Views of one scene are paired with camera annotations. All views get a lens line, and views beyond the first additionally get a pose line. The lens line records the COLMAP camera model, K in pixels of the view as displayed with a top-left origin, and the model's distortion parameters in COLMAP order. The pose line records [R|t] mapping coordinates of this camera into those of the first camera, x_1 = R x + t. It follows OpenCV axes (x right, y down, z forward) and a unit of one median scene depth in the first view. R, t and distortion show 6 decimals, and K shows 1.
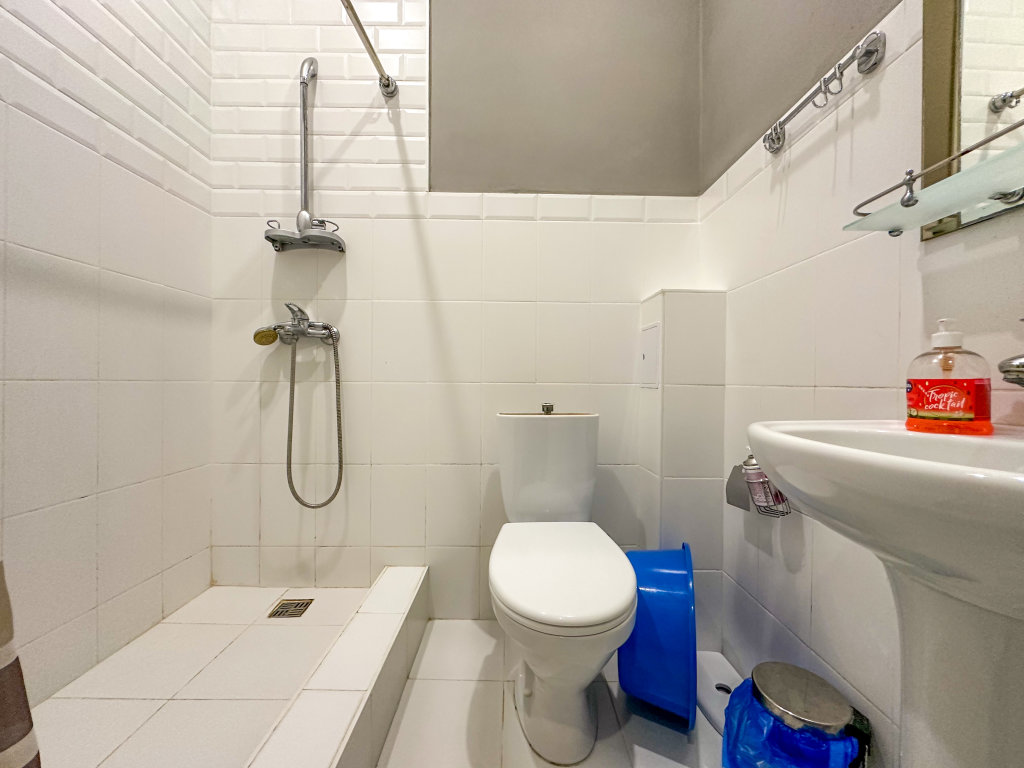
lens RADIAL K [[408.3, 0, 506.7], [0, 408.3, 383.7], [0, 0, 1]] dist [-0.004281, 0.001259]
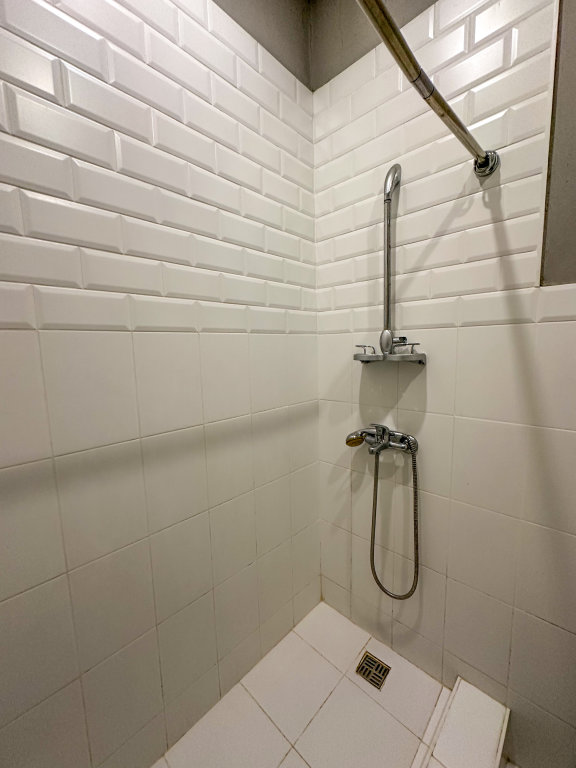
lens RADIAL K [[306.2, 0, 287.8], [0, 306.2, 381.7], [0, 0, 1]] dist [-0.004281, 0.001259]
pose [[0.720629, 0.062395, -0.690507, -0.125664], [0.027983, 0.992513, 0.118889, -0.378800], [0.692756, -0.104997, 0.713488, 0.244104]]
